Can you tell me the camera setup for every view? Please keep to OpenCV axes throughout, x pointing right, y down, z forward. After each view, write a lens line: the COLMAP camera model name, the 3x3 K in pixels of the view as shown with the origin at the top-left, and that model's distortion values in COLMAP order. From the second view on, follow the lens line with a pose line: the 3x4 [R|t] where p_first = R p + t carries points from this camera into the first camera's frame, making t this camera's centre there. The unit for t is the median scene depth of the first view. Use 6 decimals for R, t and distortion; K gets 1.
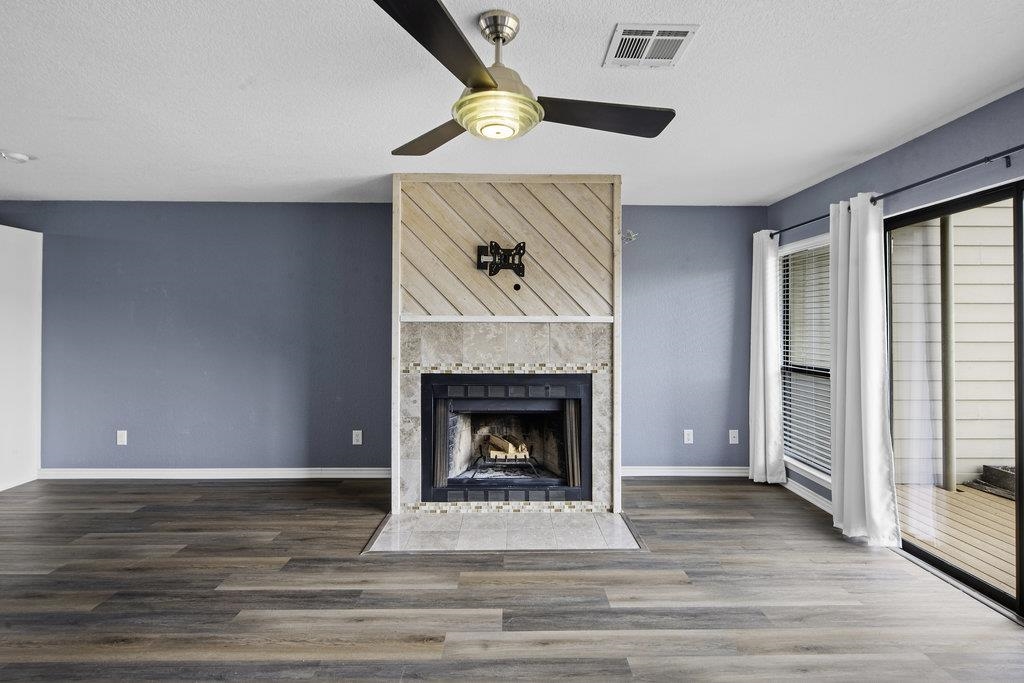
lens RADIAL K [[508.3, 0, 511.2], [0, 508.3, 324.7], [0, 0, 1]] dist [0.000472, 0.000022]
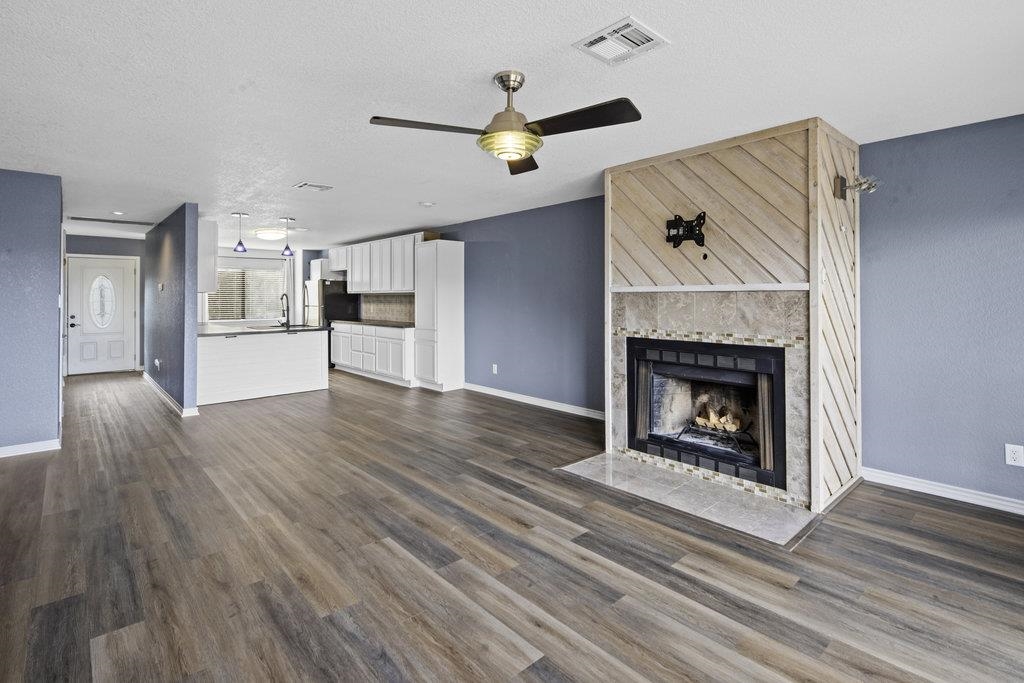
lens RADIAL K [[507.0, 0, 512.6], [0, 507.0, 293.8], [0, 0, 1]] dist [-0.002668, -0.000620]
pose [[0.639711, -0.009975, -0.768551, 0.542901], [0.008203, 0.999947, -0.006150, 0.003106], [0.768572, -0.002370, 0.639759, 0.063654]]
